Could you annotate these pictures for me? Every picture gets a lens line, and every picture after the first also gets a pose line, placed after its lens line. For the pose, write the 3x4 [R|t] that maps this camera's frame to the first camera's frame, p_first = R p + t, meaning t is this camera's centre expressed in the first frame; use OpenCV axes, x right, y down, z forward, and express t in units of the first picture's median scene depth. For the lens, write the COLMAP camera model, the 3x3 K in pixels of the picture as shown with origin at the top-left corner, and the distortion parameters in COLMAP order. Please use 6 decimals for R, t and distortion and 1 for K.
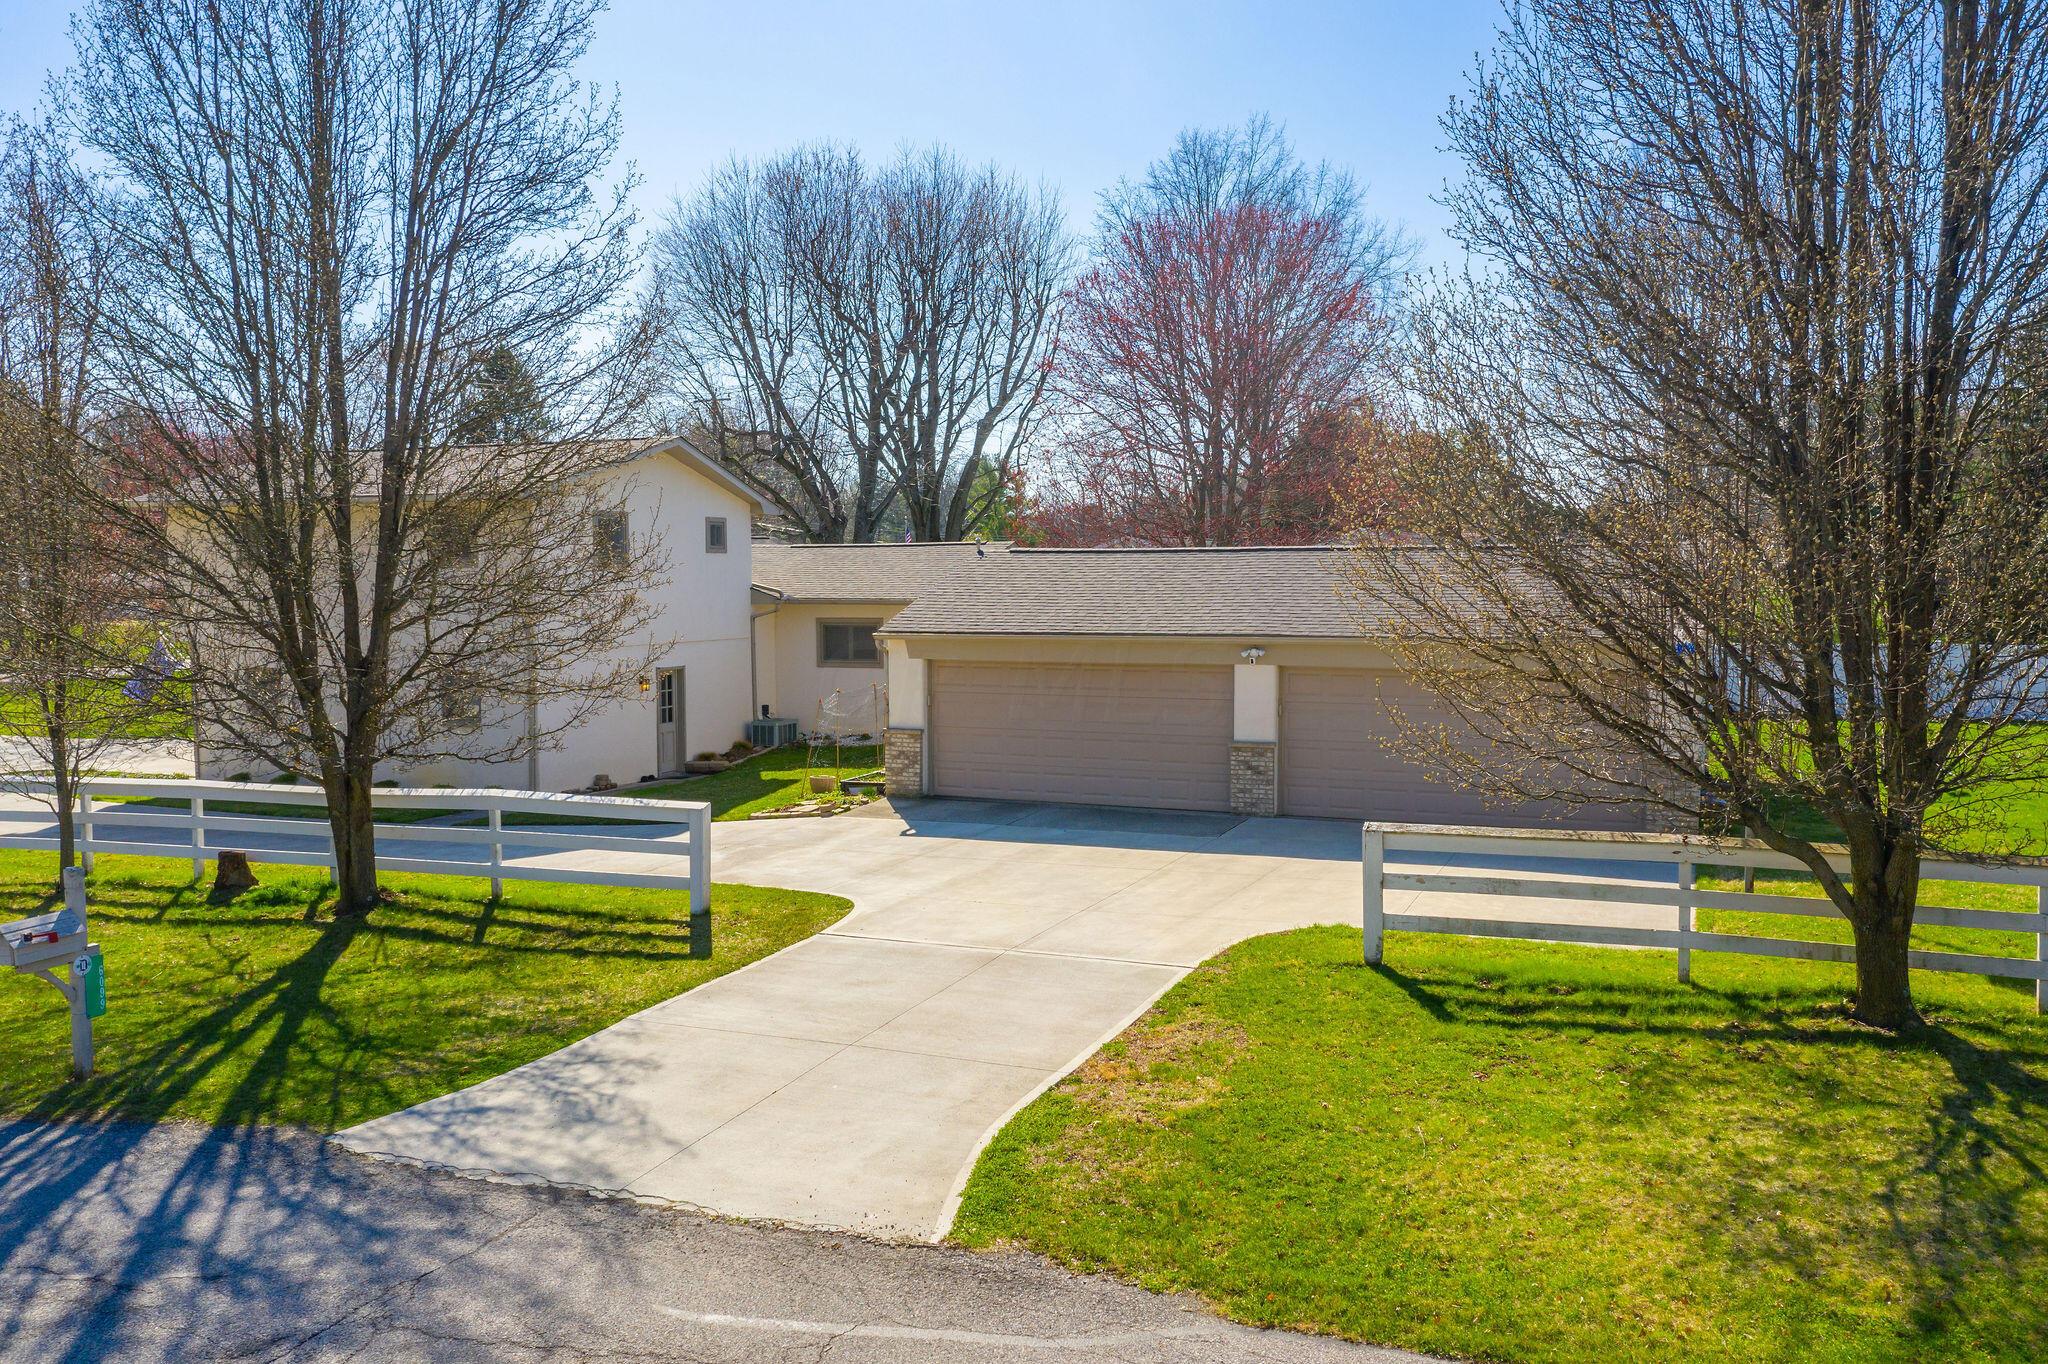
lens RADIAL K [[1694.9, 0, 1024.0], [0, 1694.9, 682.0], [0, 0, 1]] dist [0.002751, 0.001371]
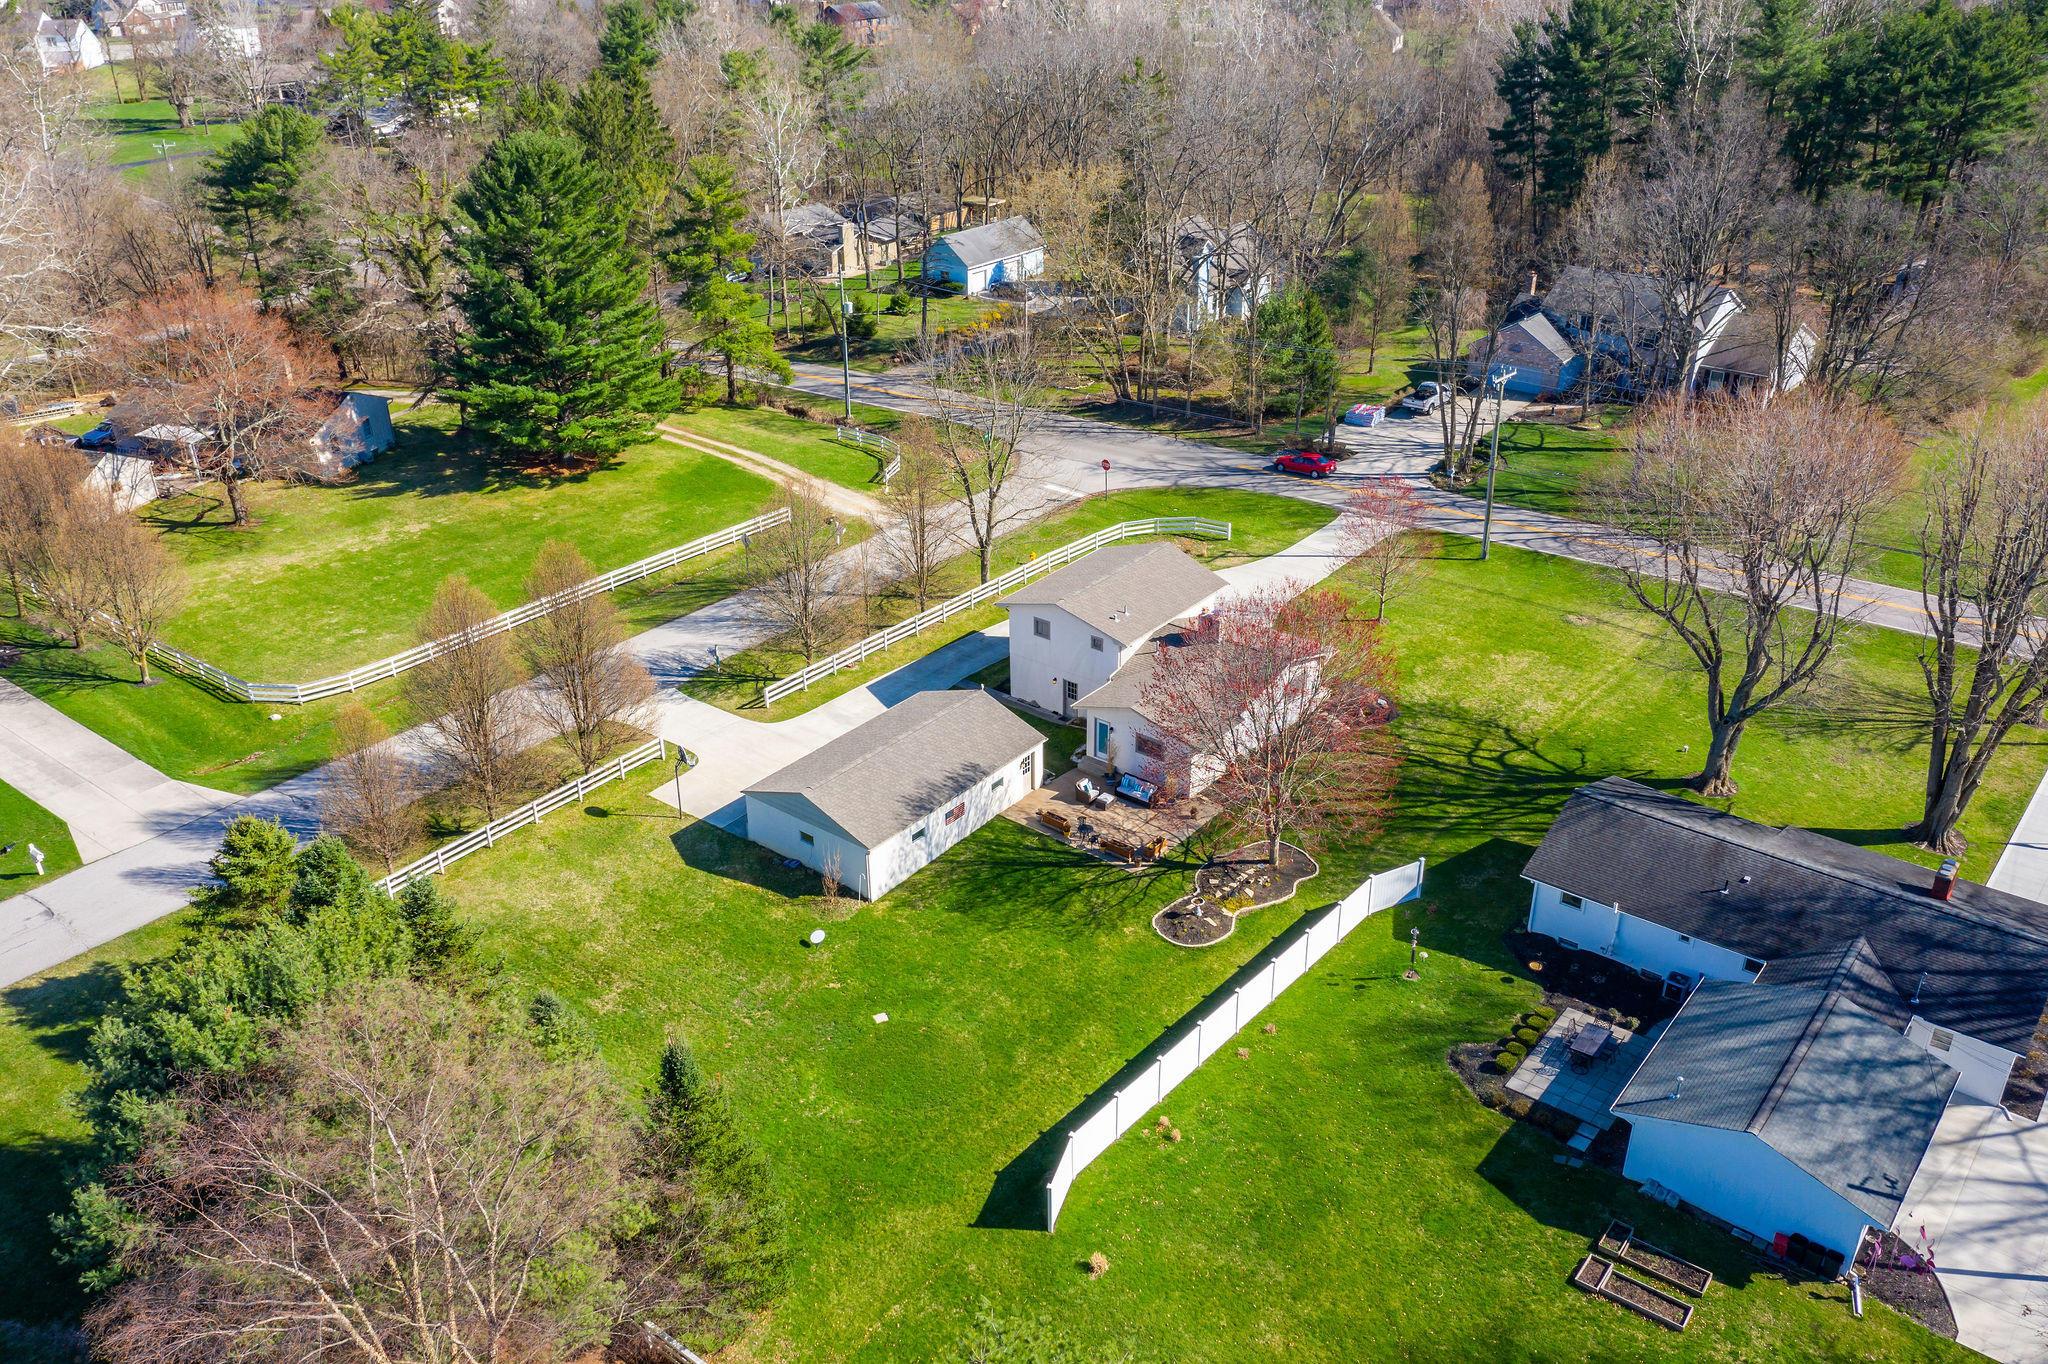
lens RADIAL K [[1640.4, 0, 1024.0], [0, 1640.4, 682.0], [0, 0, 1]] dist [-0.011926, -0.008863]
pose [[-0.264434, 0.446434, -0.854852, 5.431147], [-0.047652, 0.879274, 0.473928, -3.301992], [0.963226, 0.166058, -0.211237, 3.986007]]
